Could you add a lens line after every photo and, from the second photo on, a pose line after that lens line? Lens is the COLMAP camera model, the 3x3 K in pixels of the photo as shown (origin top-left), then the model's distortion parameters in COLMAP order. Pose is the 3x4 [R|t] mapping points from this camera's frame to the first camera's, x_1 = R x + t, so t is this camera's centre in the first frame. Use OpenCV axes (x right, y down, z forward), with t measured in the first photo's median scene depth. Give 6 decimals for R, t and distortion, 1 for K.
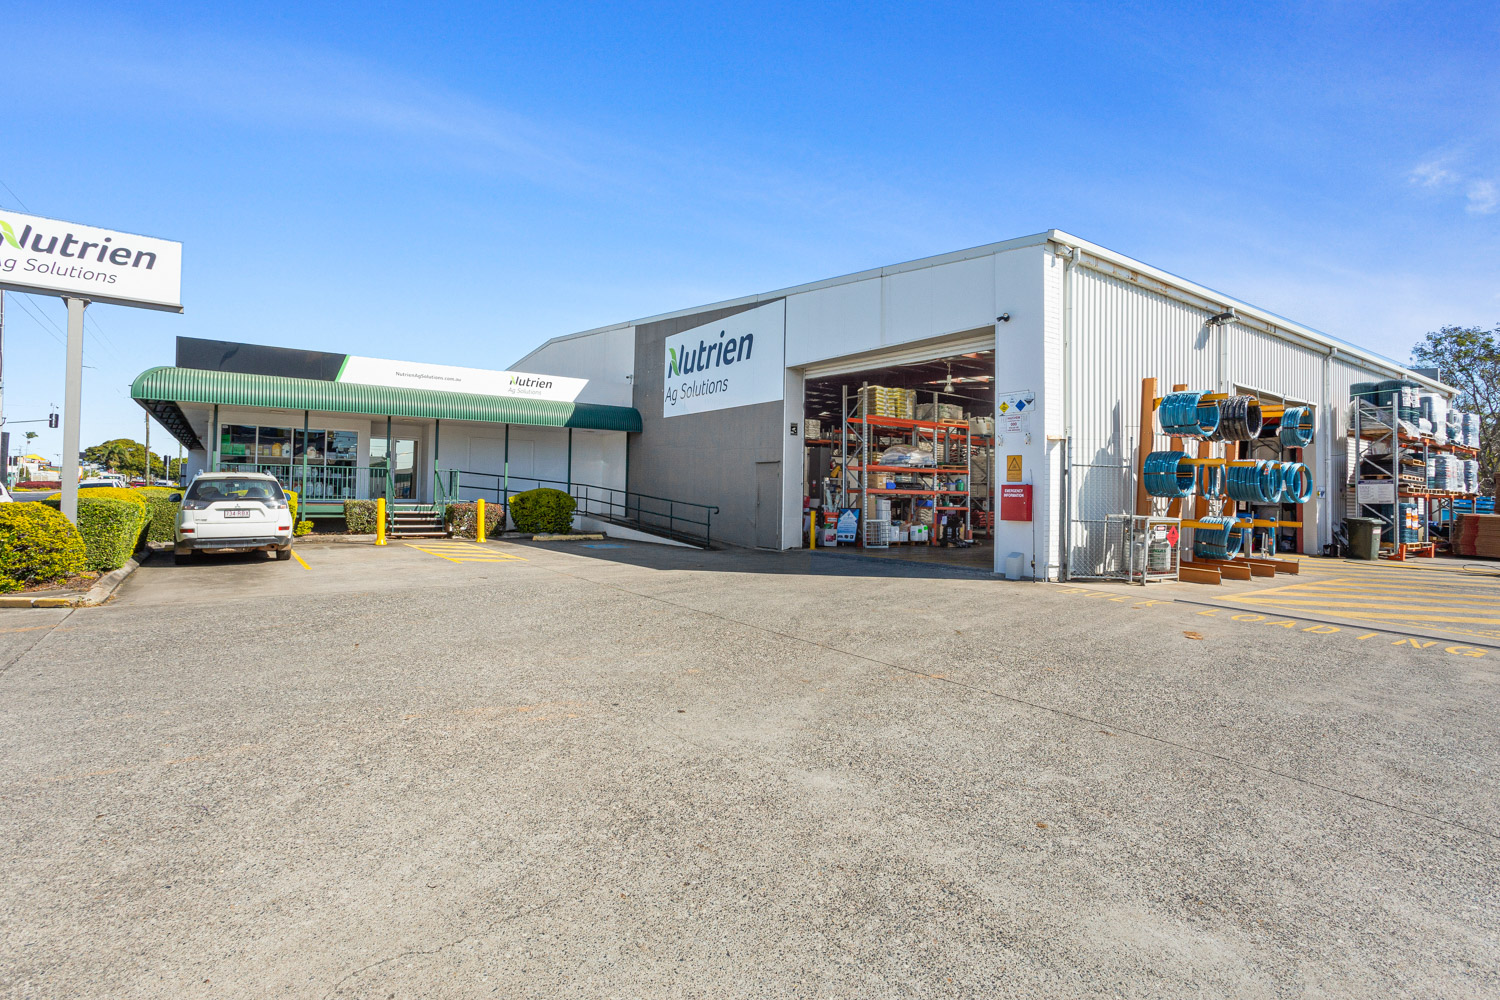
lens RADIAL K [[702.1, 0, 744.9], [0, 702.1, 469.5], [0, 0, 1]] dist [-0.042231, 0.032550]
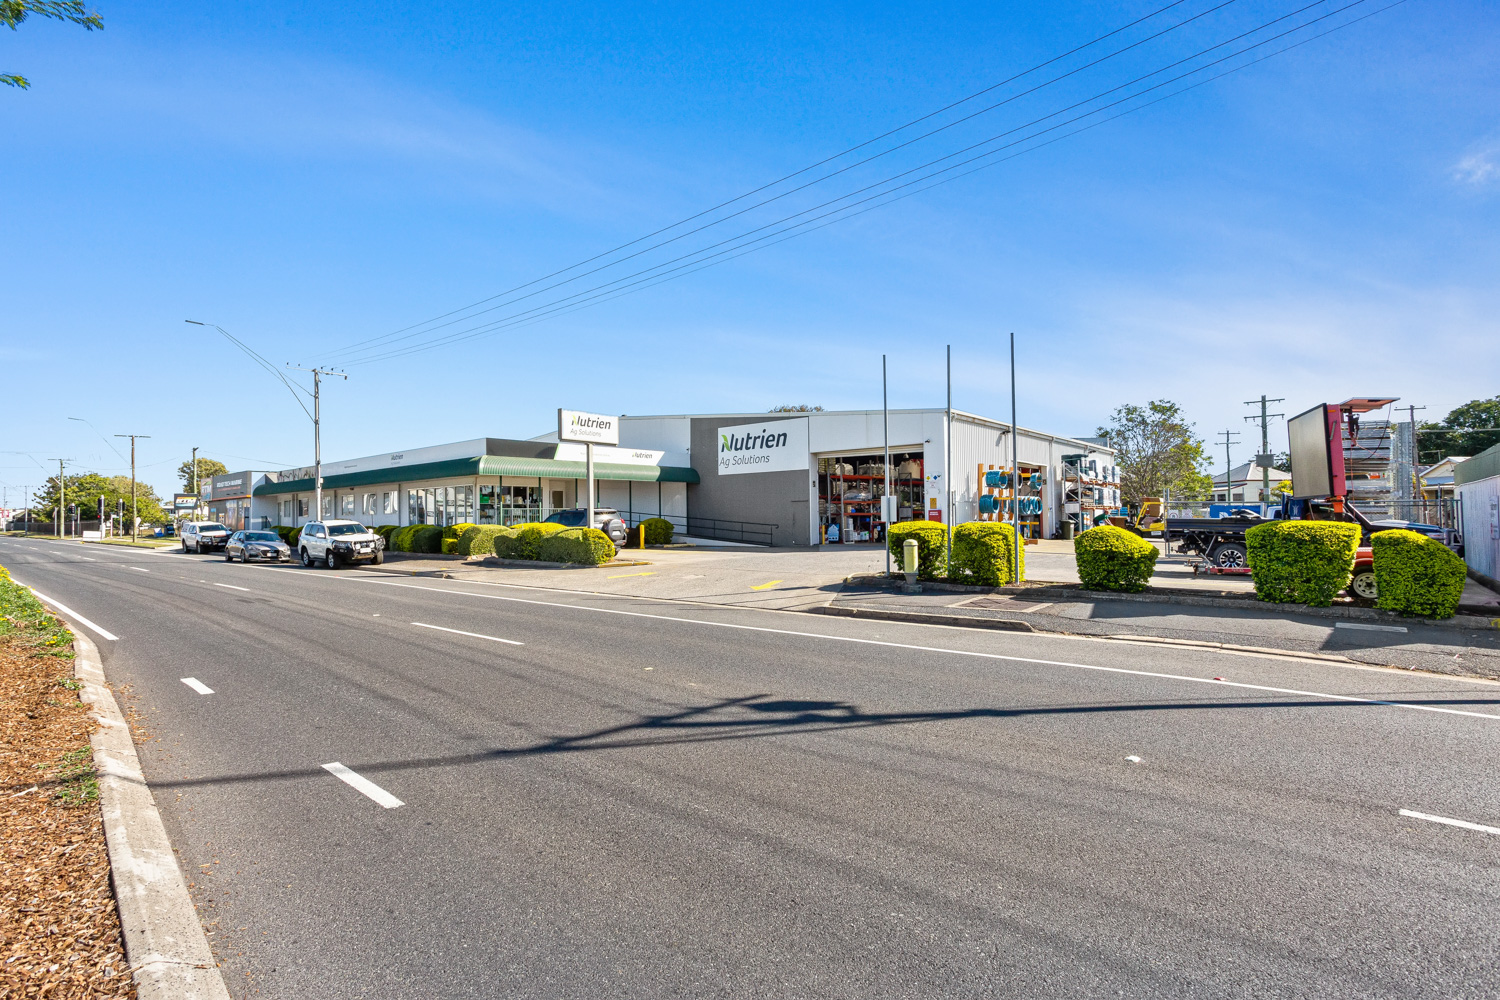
lens RADIAL K [[693.5, 0, 750.0], [0, 693.5, 500.0], [0, 0, 1]] dist [-0.001553, -0.000165]
pose [[0.967735, -0.024687, 0.250759, -0.531762], [0.022708, 0.999684, 0.010780, -0.033693], [-0.250946, -0.004738, 0.967990, -0.750817]]
